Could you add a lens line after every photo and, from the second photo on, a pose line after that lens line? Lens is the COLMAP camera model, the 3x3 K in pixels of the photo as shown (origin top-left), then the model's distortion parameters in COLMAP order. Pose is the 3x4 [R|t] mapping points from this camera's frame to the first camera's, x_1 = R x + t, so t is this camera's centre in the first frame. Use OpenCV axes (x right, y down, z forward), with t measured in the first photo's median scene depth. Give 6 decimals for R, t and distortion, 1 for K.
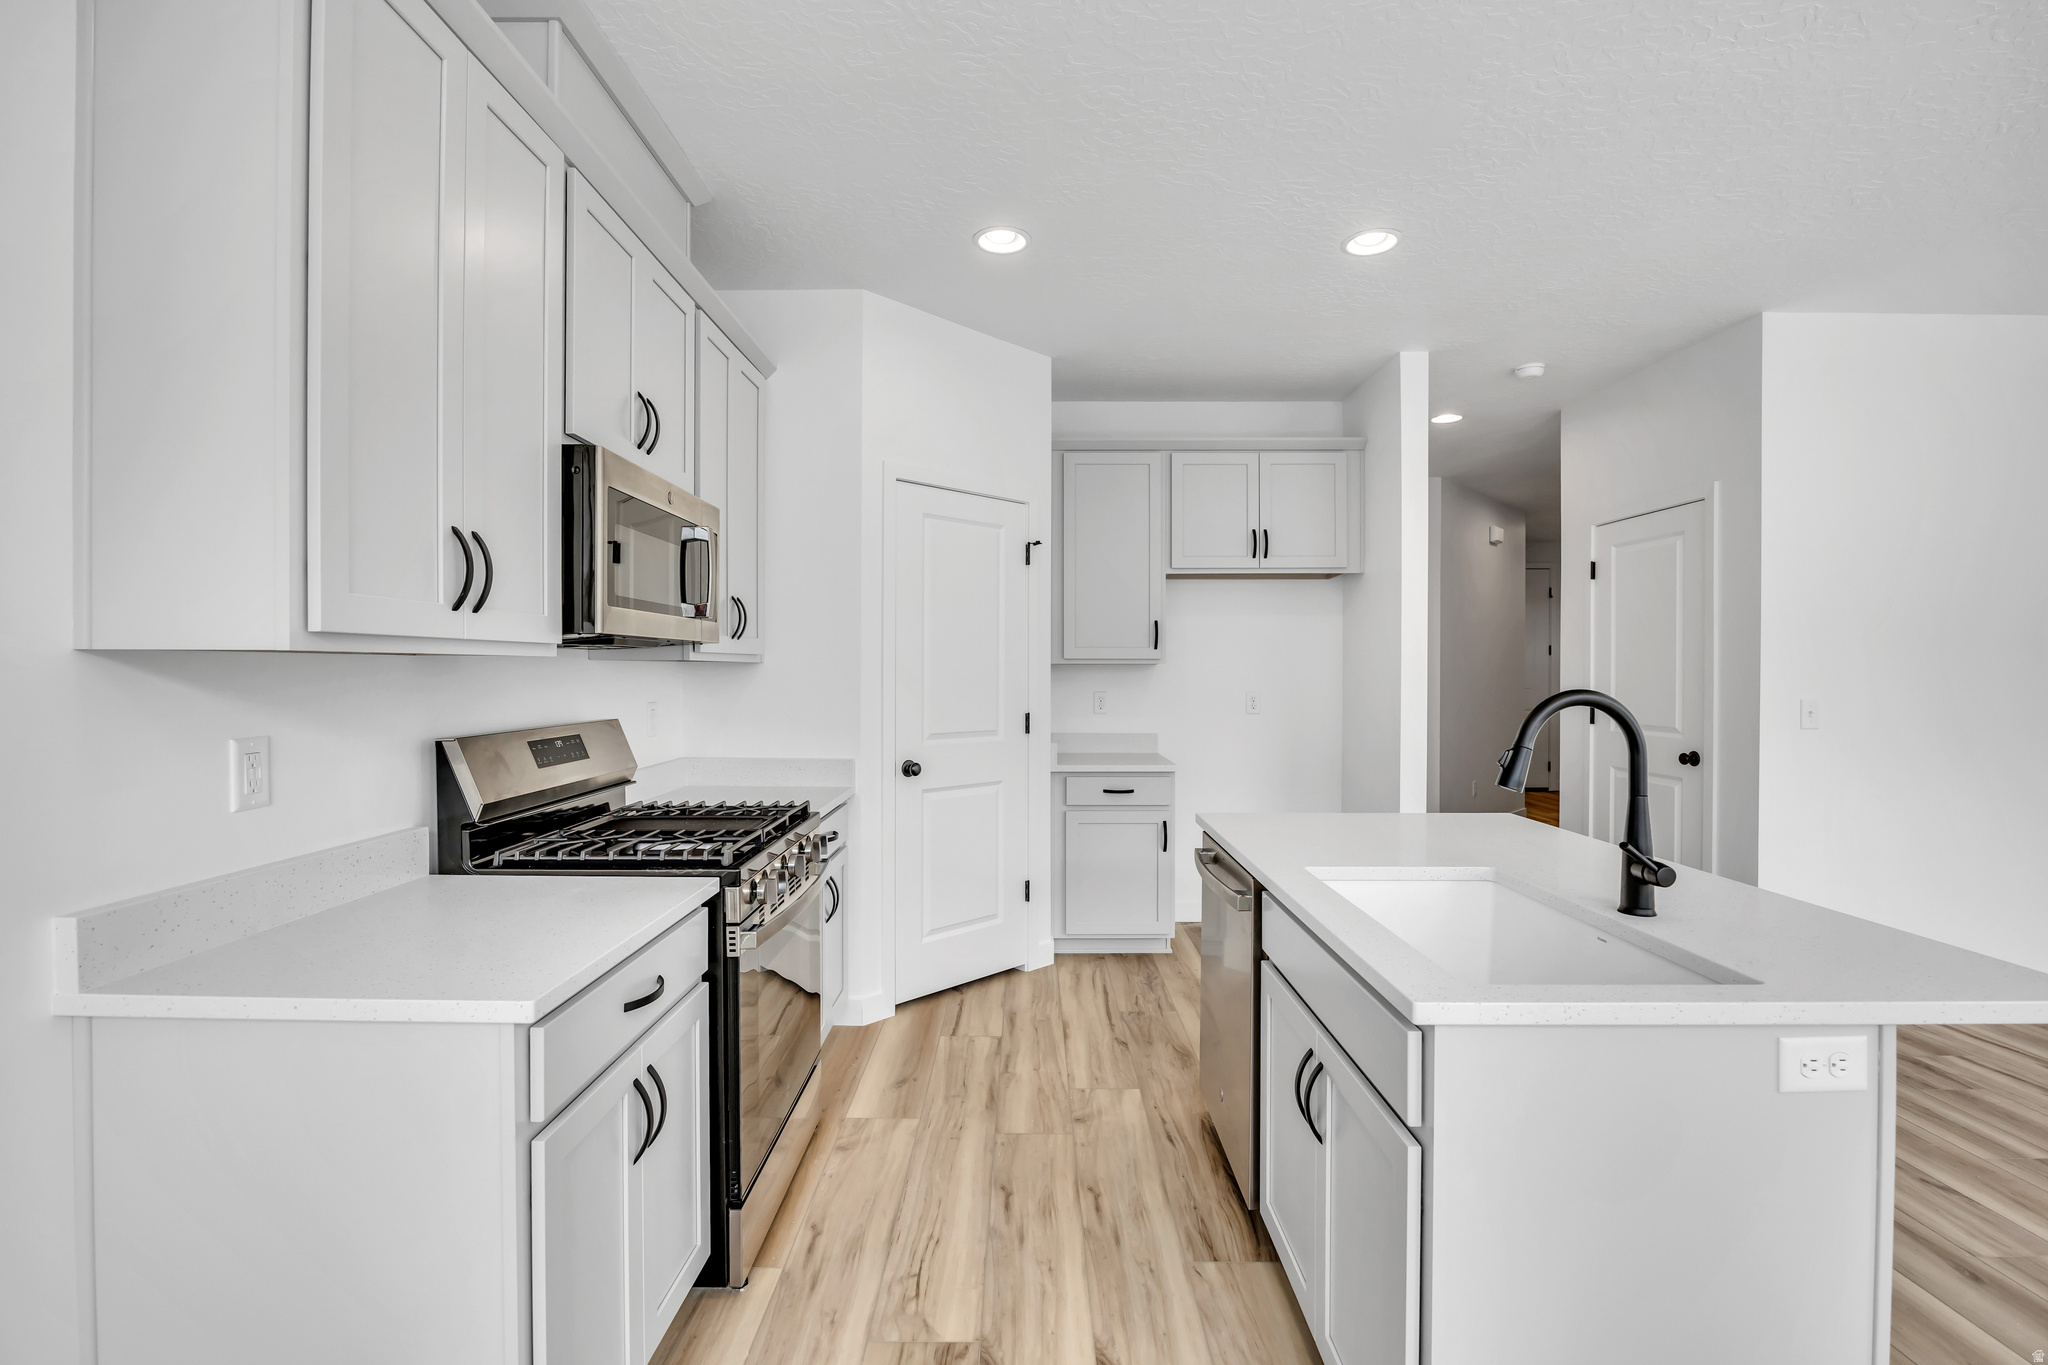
lens RADIAL K [[899.9, 0, 1013.8], [0, 899.9, 675.3], [0, 0, 1]] dist [-0.017890, 0.001654]
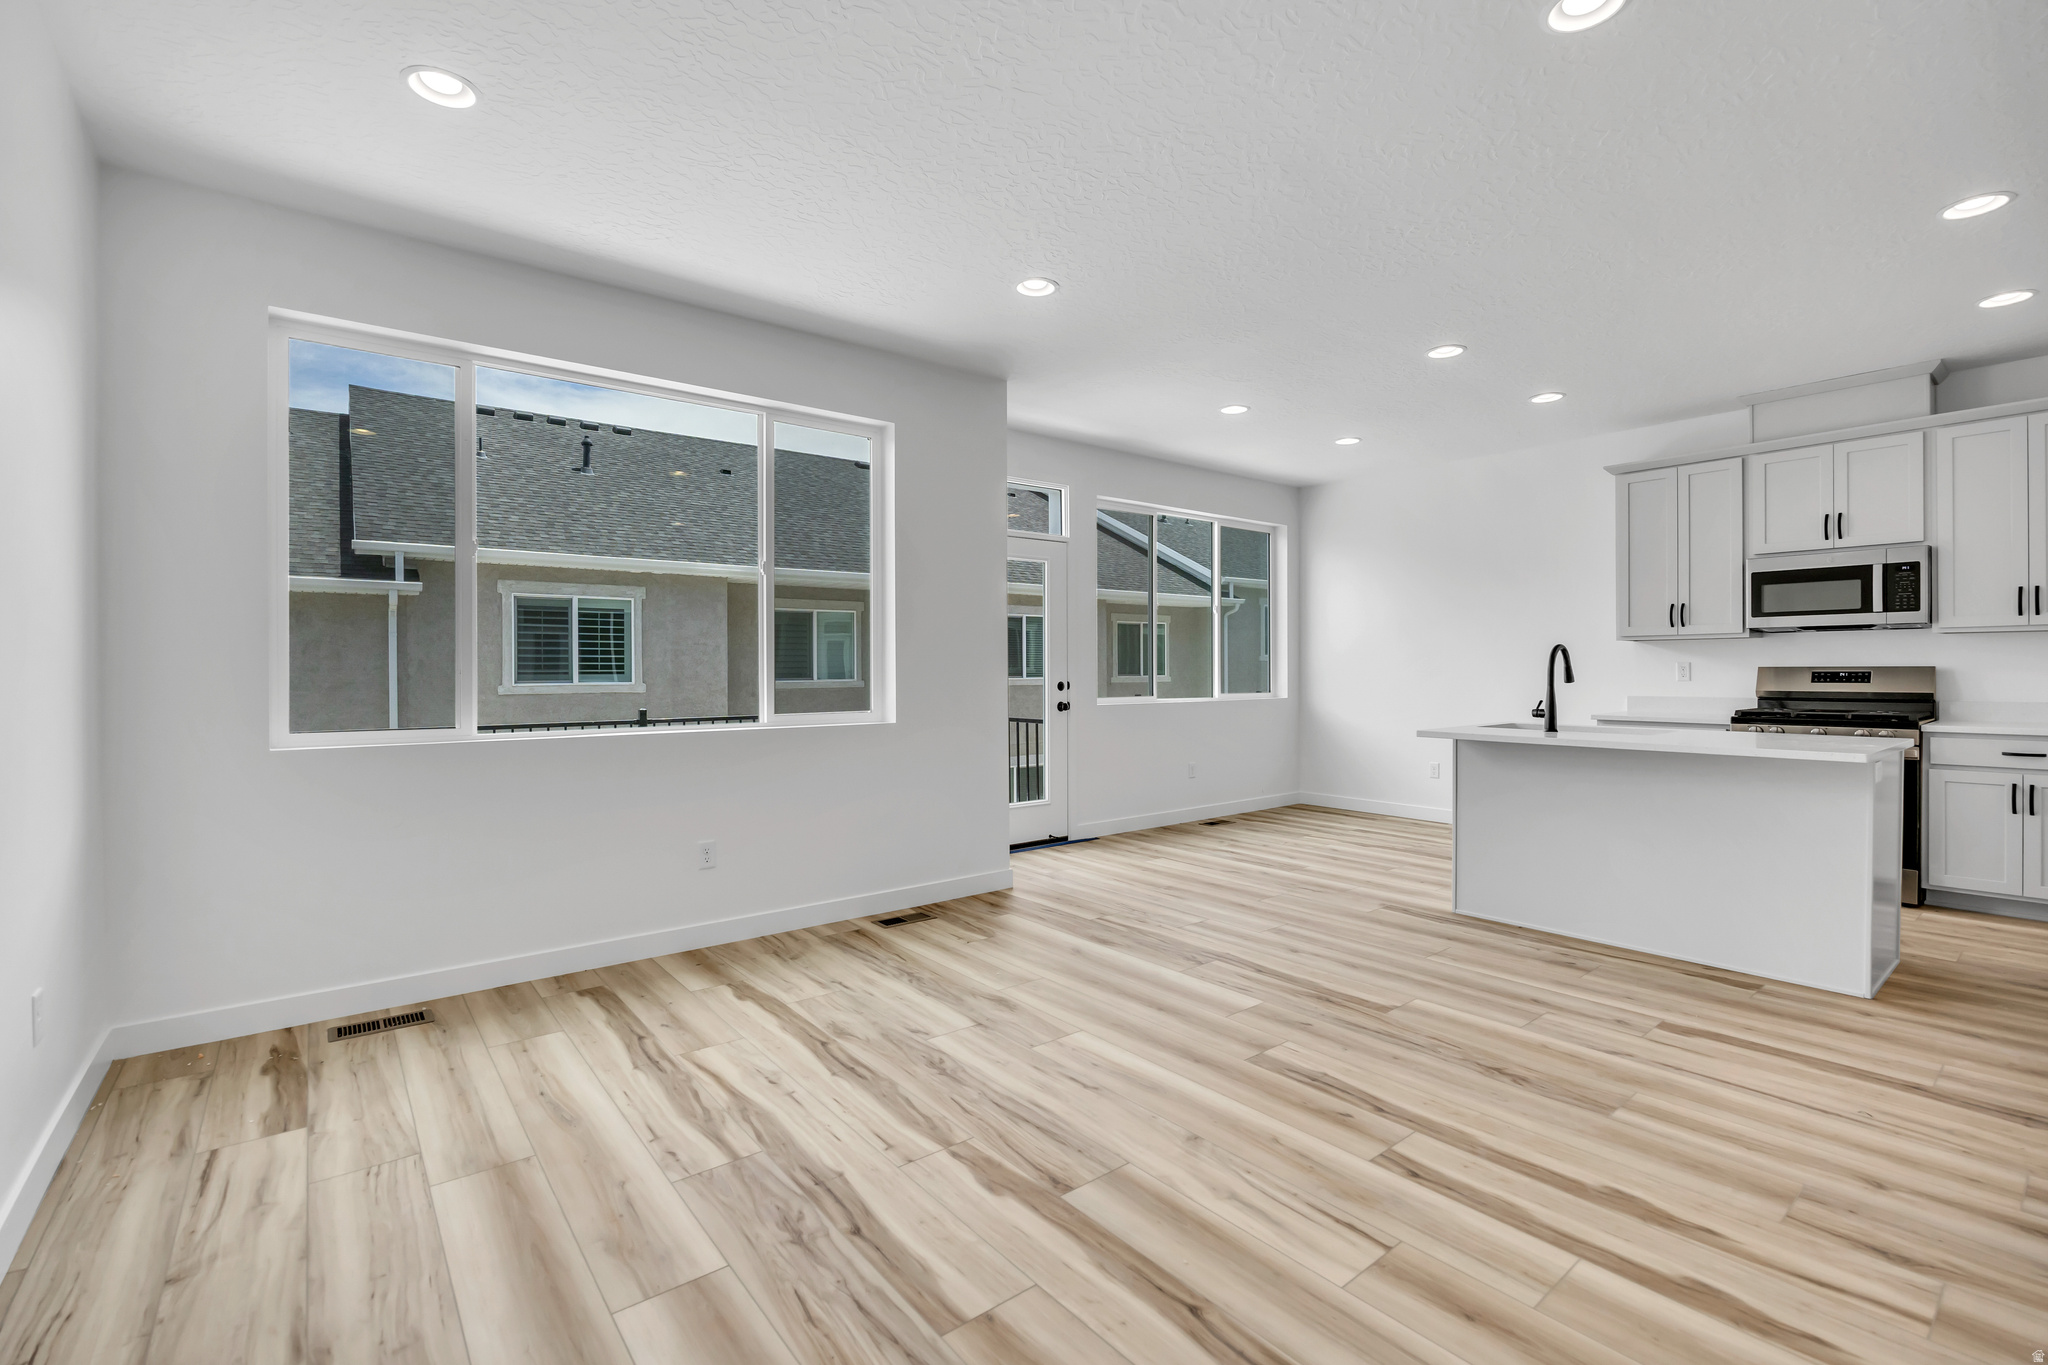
lens RADIAL K [[899.9, 0, 1016.9], [0, 899.9, 691.4], [0, 0, 1]] dist [-0.017890, 0.001654]
pose [[-0.774903, 0.019491, -0.631780, 2.836025], [0.001328, 0.999572, 0.029209, 0.059680], [0.632079, 0.021795, -0.774597, 1.639747]]
